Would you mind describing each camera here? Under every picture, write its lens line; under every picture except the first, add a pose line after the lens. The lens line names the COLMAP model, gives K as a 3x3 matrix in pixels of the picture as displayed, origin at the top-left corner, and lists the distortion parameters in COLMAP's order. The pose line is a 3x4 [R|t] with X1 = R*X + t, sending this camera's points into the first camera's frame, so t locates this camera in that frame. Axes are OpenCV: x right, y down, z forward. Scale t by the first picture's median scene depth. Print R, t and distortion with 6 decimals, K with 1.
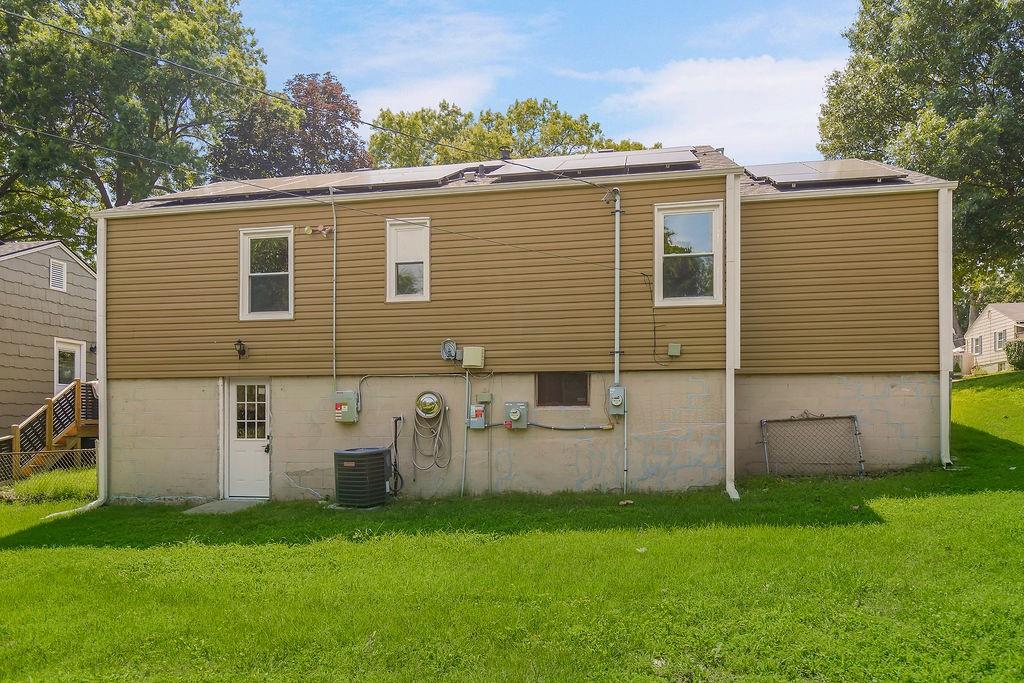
lens RADIAL K [[626.9, 0, 513.3], [0, 626.9, 349.5], [0, 0, 1]] dist [0.005179, 0.004335]
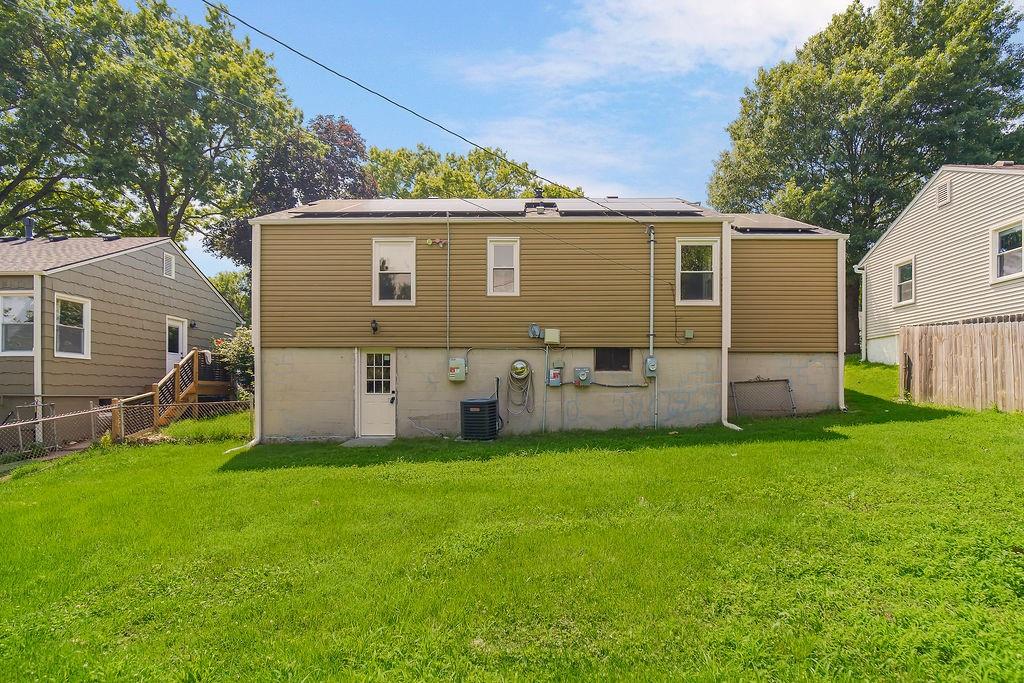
lens RADIAL K [[481.7, 0, 511.0], [0, 481.7, 339.7], [0, 0, 1]] dist [-0.005661, 0.007755]
pose [[0.987509, 0.022291, 0.155978, -0.305673], [-0.022811, 0.999739, 0.001546, 0.018775], [-0.155903, -0.005084, 0.987759, -0.073128]]
